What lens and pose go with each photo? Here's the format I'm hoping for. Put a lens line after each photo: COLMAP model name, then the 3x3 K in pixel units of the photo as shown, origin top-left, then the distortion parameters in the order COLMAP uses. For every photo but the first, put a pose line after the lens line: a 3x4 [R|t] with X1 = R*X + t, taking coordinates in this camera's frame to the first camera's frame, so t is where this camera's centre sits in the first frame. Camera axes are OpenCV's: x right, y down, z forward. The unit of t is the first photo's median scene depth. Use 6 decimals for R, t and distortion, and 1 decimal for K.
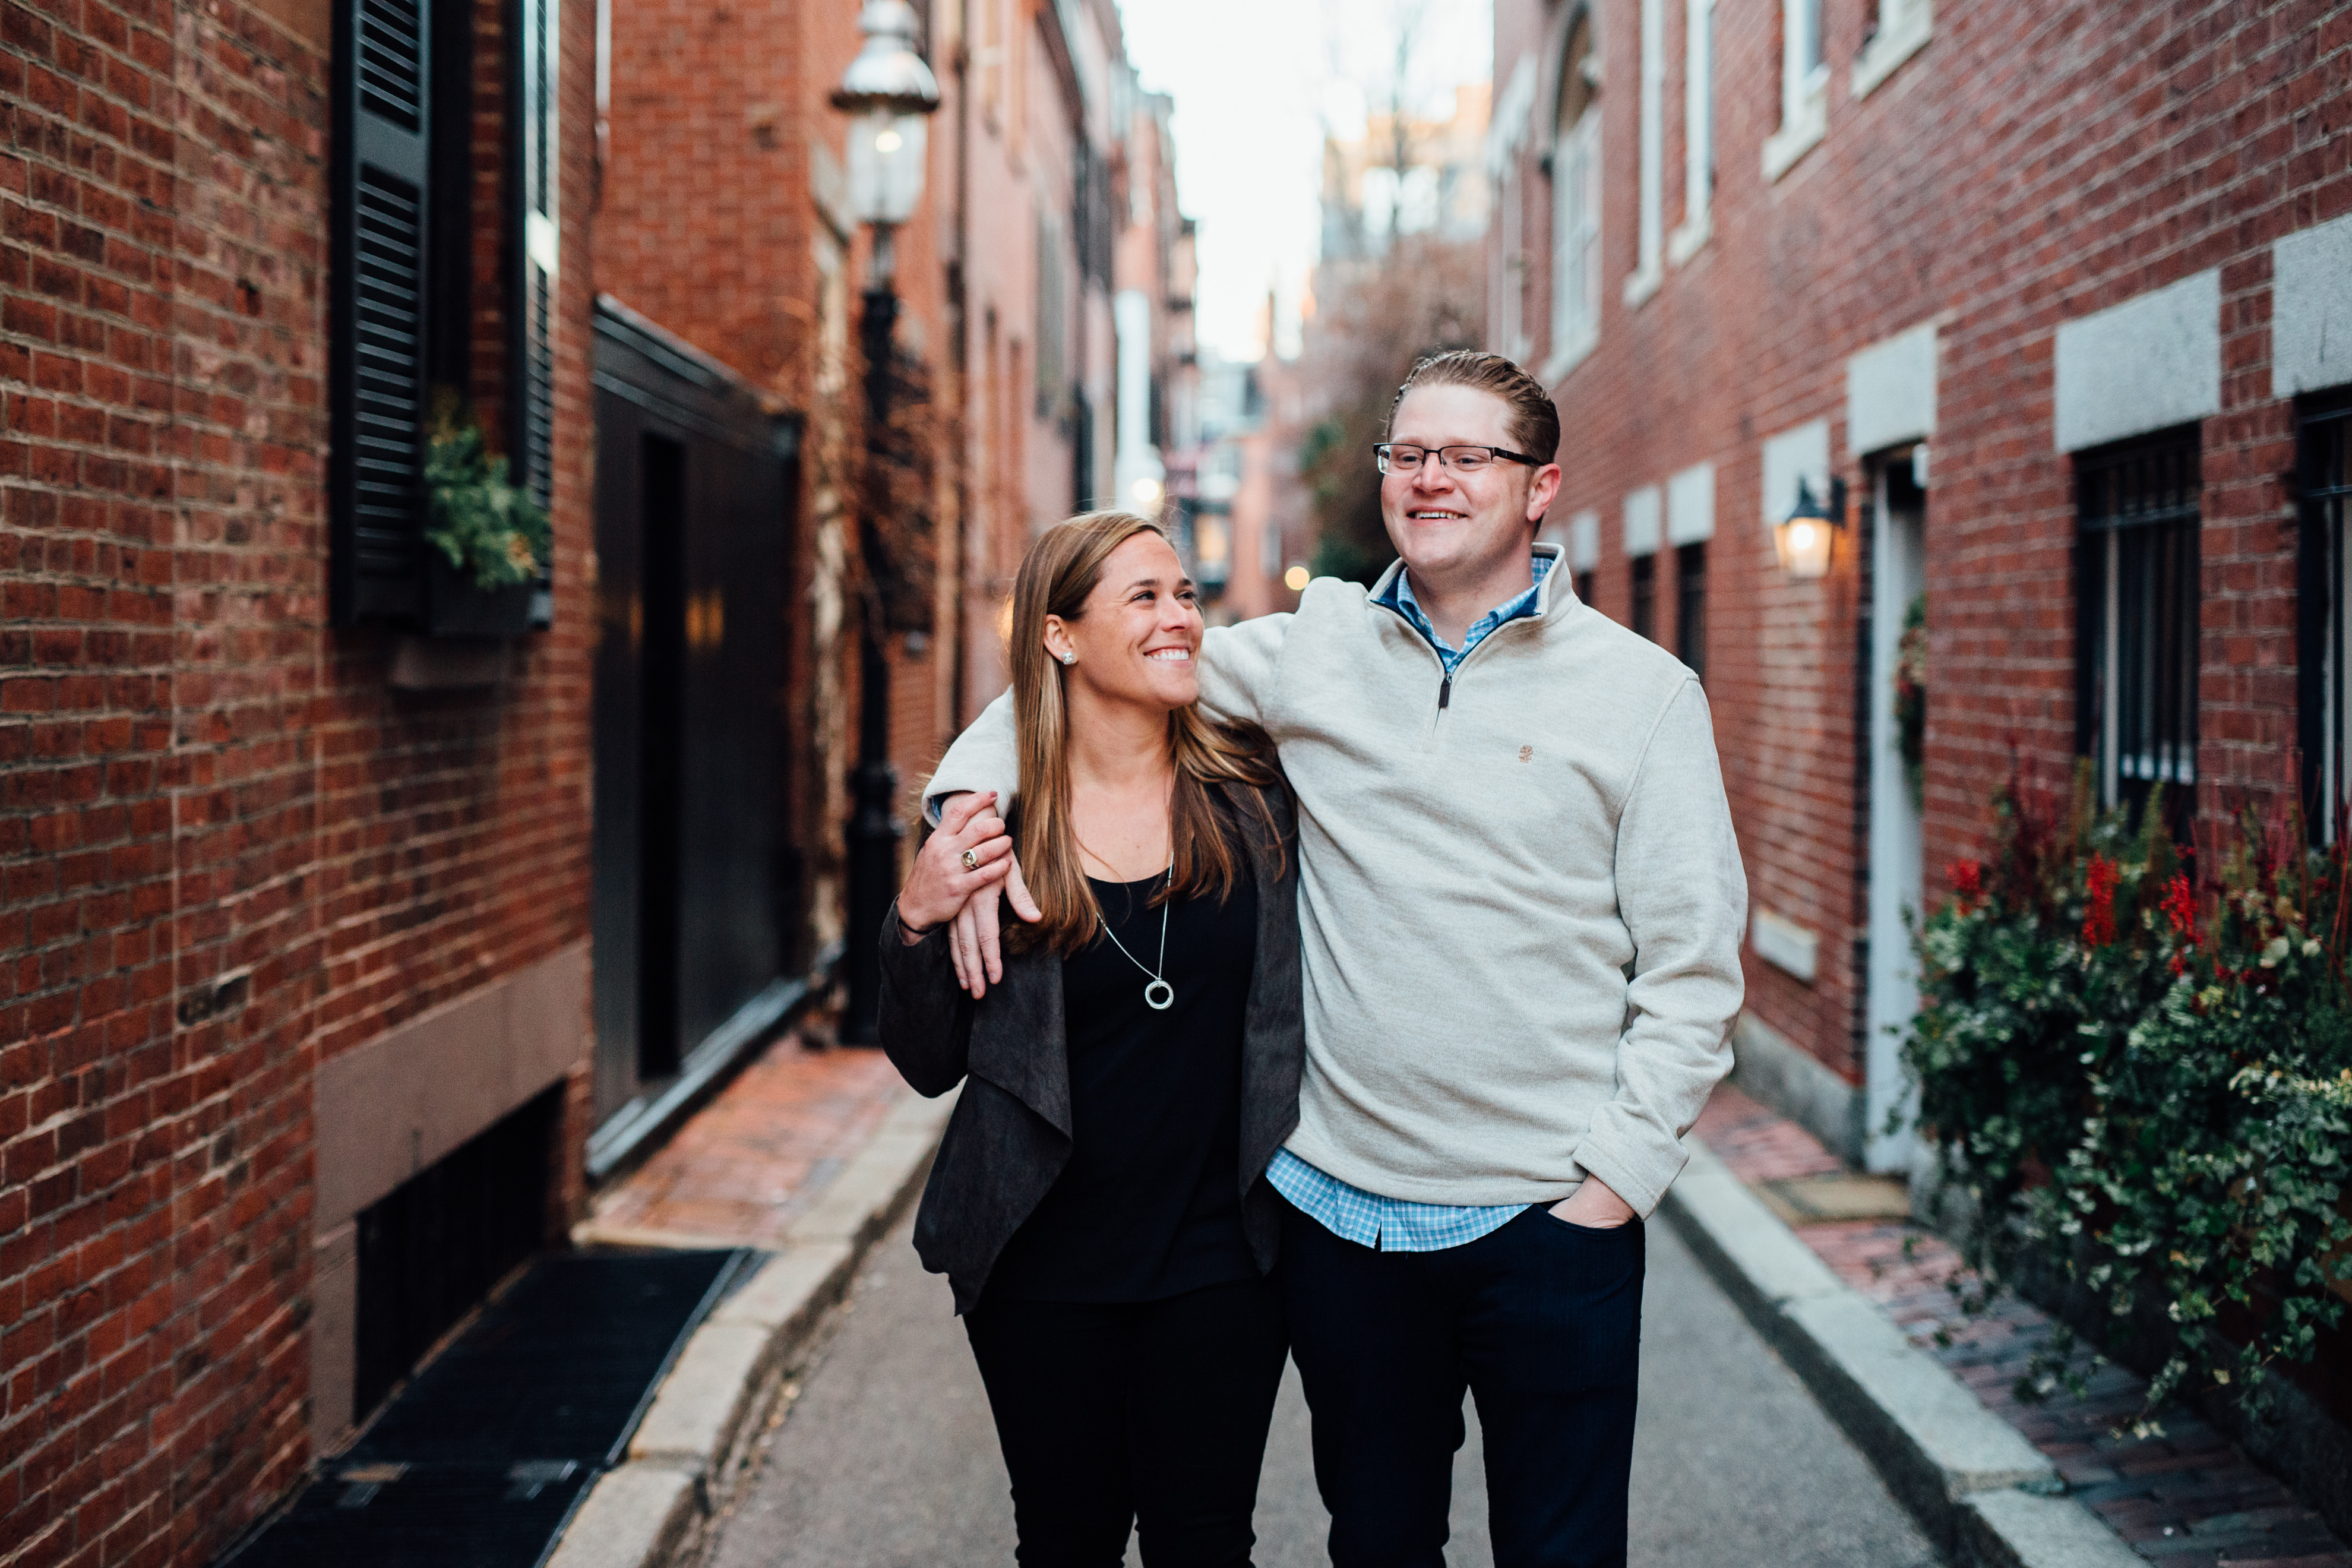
lens RADIAL K [[3434.0, 0, 1176.0], [0, 3434.0, 780.0], [0, 0, 1]] dist [-0.017921, 0.000000]
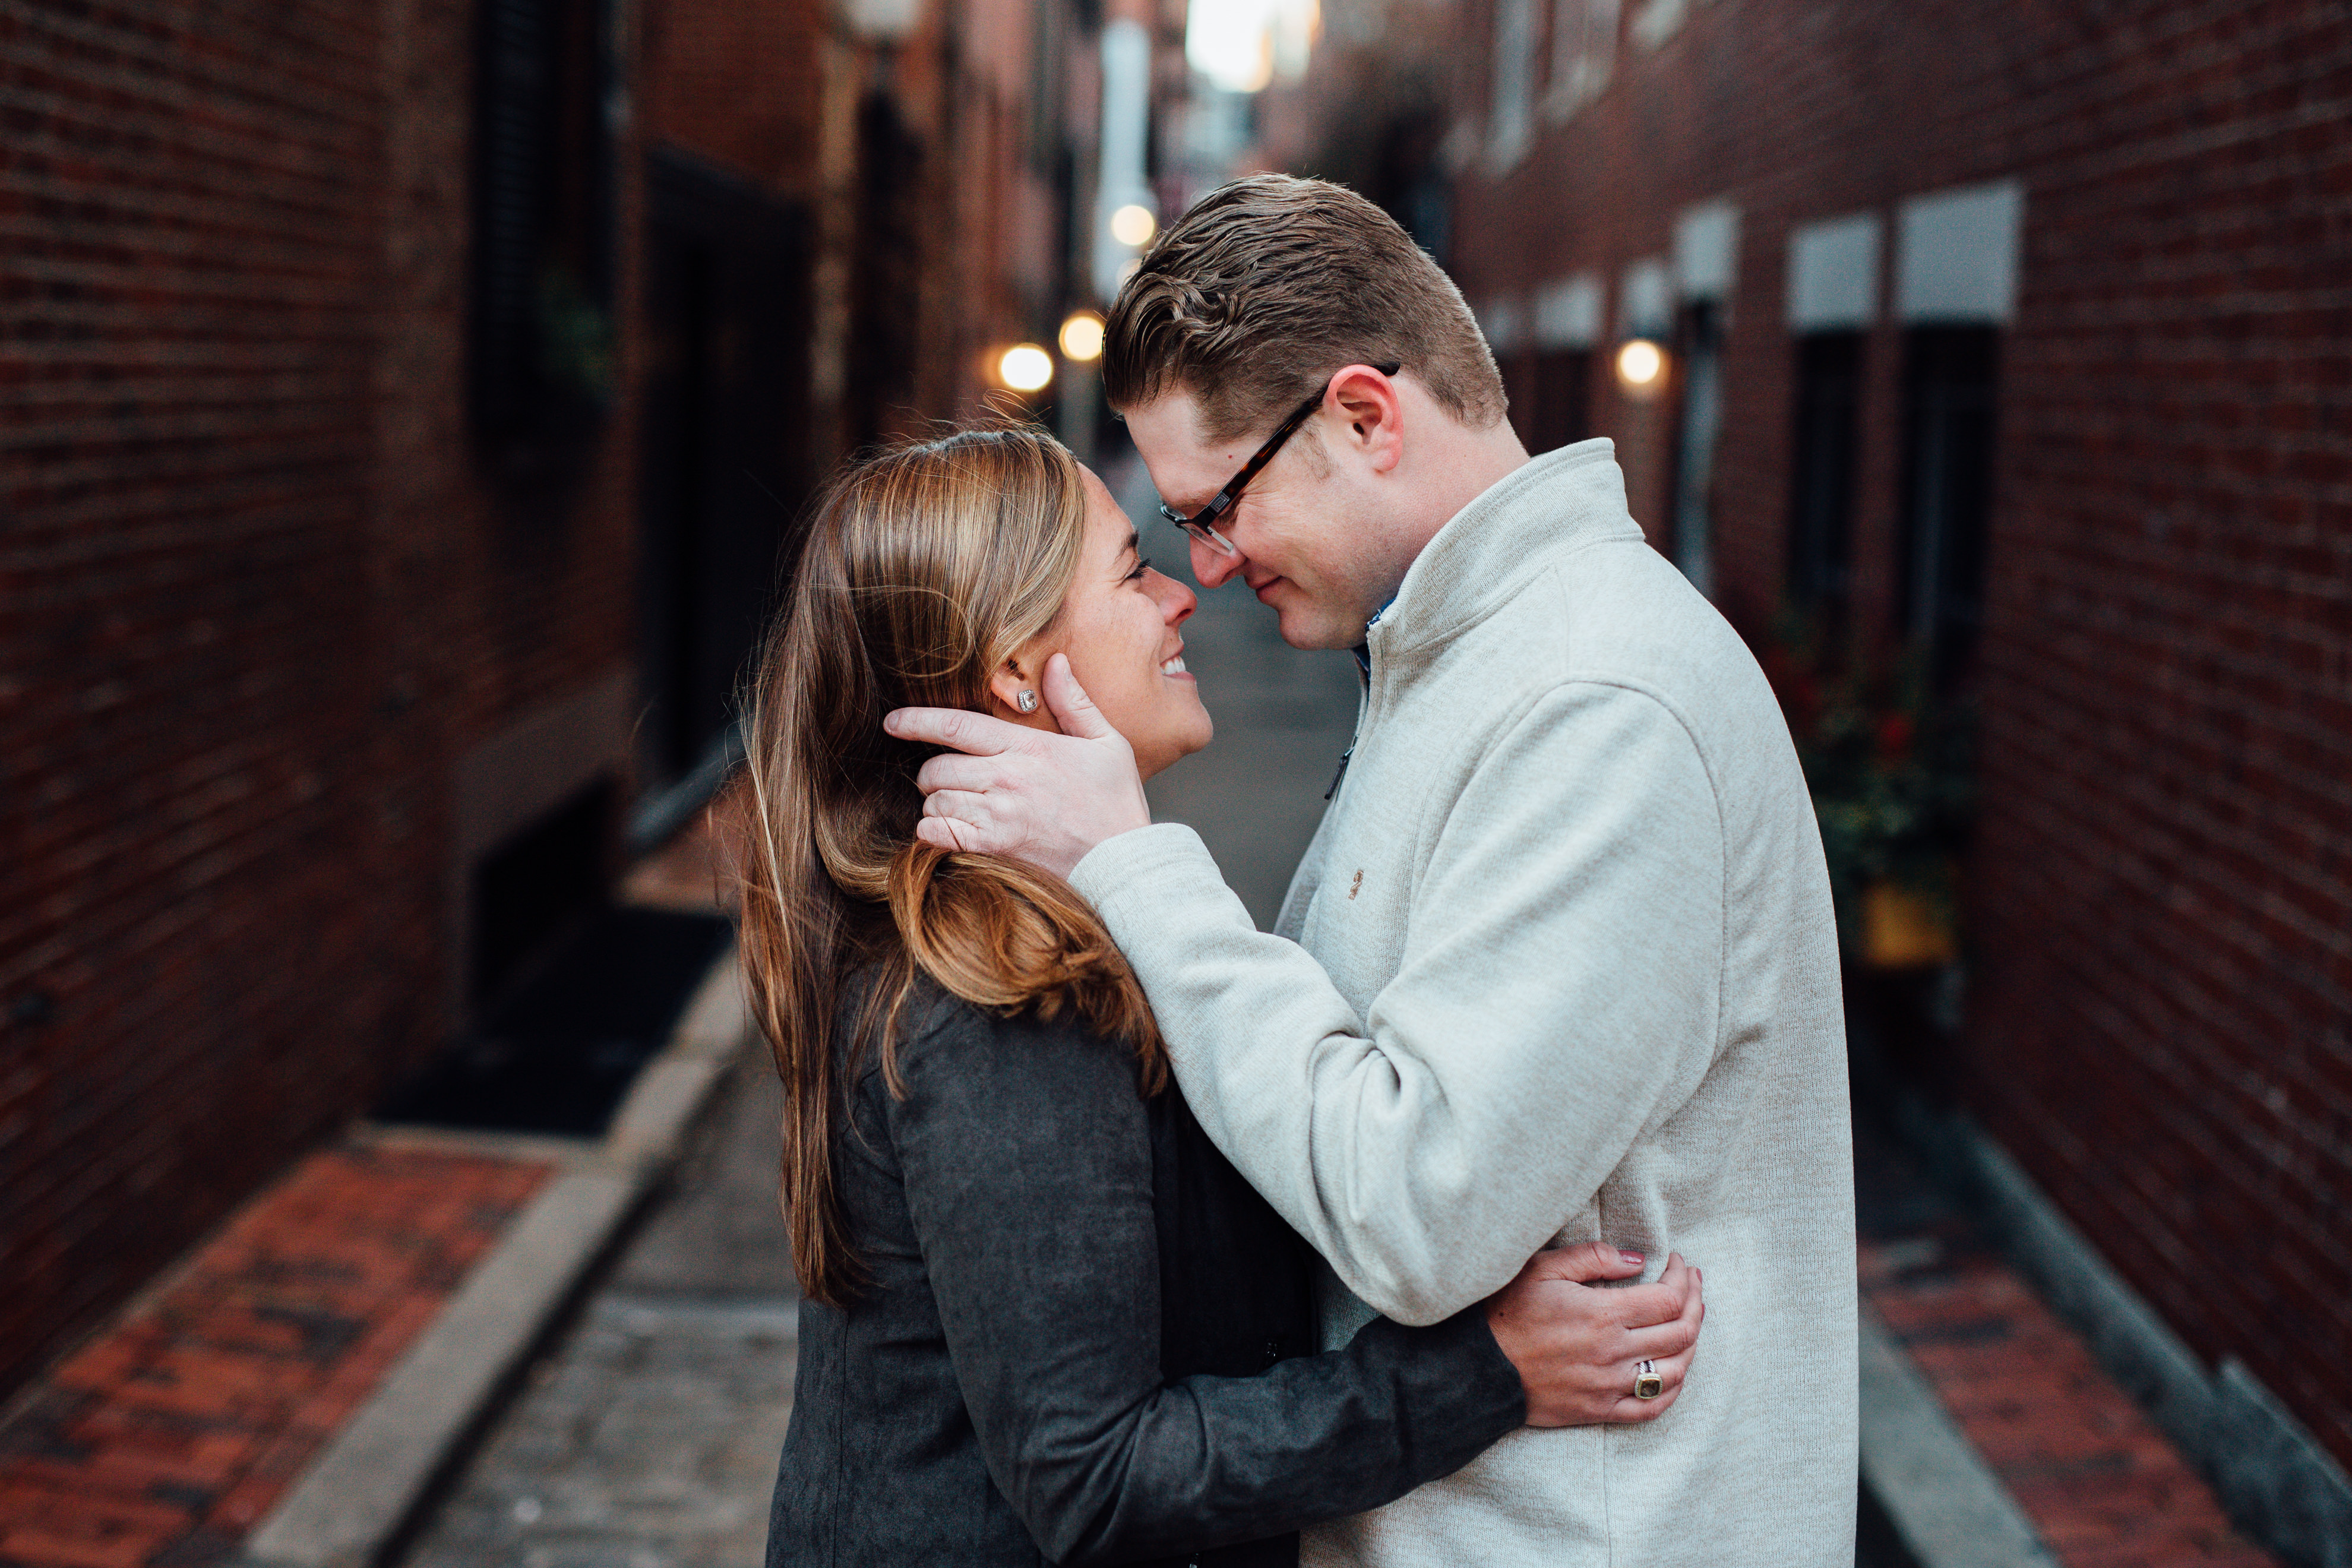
lens RADIAL K [[3434.0, 0, 1177.0], [0, 3434.0, 785.7], [0, 0, 1]] dist [-0.017921, 0.000000]
pose [[0.999281, 0.037169, 0.007520, 0.020070], [-0.037667, 0.995796, 0.083499, -0.021524], [-0.004385, -0.083722, 0.996479, -0.267168]]
